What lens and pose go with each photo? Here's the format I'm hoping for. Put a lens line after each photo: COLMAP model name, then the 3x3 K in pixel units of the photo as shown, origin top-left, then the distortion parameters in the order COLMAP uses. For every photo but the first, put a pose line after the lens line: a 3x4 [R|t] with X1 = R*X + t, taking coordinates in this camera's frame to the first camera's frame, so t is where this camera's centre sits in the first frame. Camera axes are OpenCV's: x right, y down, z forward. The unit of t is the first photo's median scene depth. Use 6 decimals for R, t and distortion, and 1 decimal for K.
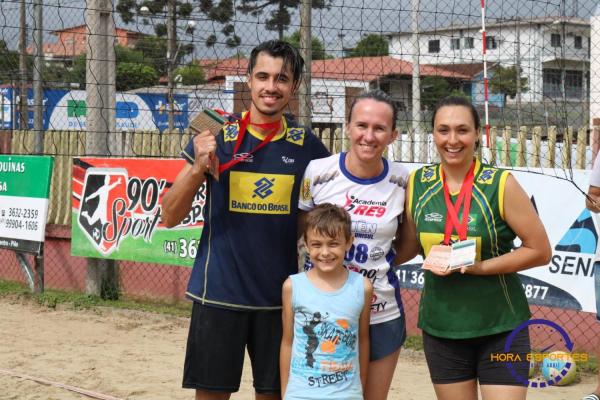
lens RADIAL K [[1355.8, 0, 282.8], [0, 1355.8, 174.3], [0, 0, 1]] dist [-0.027701, 0.000000]
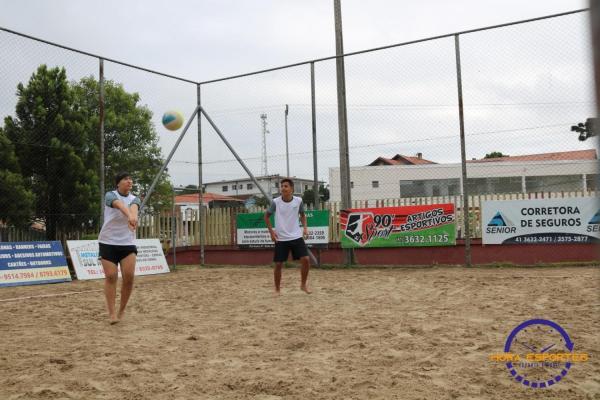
lens RADIAL K [[573.6, 0, 274.0], [0, 573.6, 198.8], [0, 0, 1]] dist [-0.049142, 0.000000]
pose [[0.954793, -0.022352, 0.296431, -0.612472], [0.047810, 0.995735, -0.078910, 0.048055], [-0.293403, 0.089515, 0.951789, -0.008926]]
